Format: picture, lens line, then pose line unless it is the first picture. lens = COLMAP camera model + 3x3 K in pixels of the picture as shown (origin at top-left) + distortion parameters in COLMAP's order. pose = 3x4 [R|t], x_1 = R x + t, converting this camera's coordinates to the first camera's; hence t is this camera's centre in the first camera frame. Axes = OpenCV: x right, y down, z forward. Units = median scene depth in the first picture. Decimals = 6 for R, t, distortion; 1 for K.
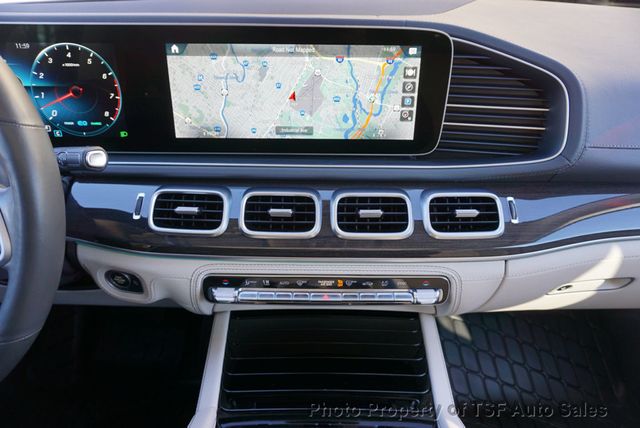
lens RADIAL K [[422.9, 0, 313.4], [0, 422.9, 208.2], [0, 0, 1]] dist [-0.020367, 0.010905]
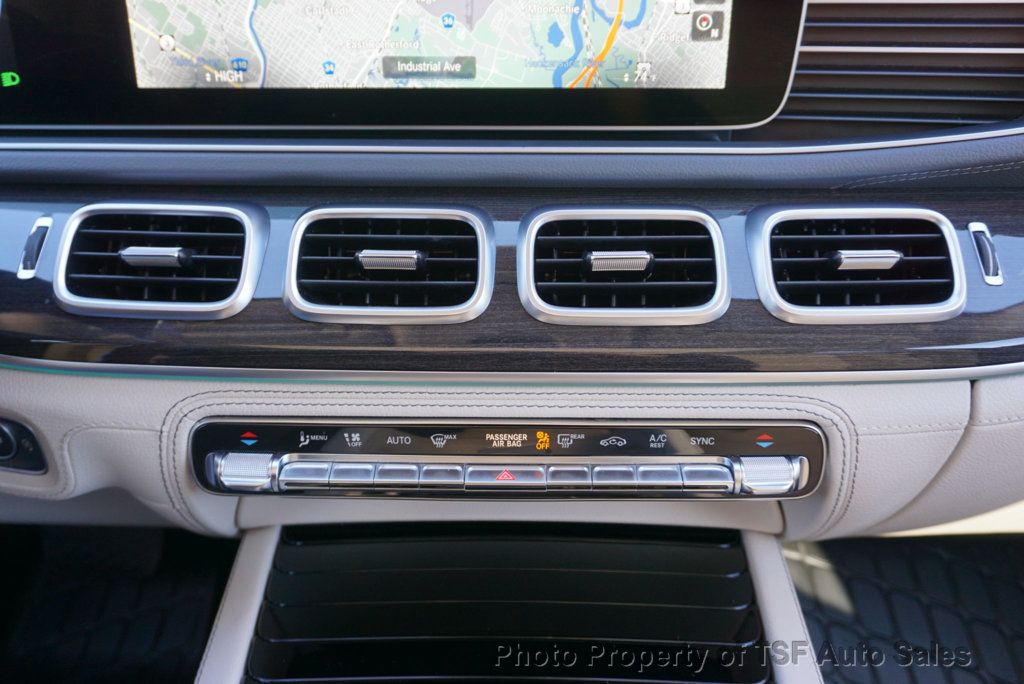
lens RADIAL K [[839.9, 0, 495.3], [0, 839.9, 322.8], [0, 0, 1]] dist [-0.011220, 0.022177]
pose [[0.999889, -0.002669, -0.014677, 0.031279], [0.002020, 0.999027, -0.044065, 0.102080], [0.014781, 0.044031, 0.998921, 0.222096]]
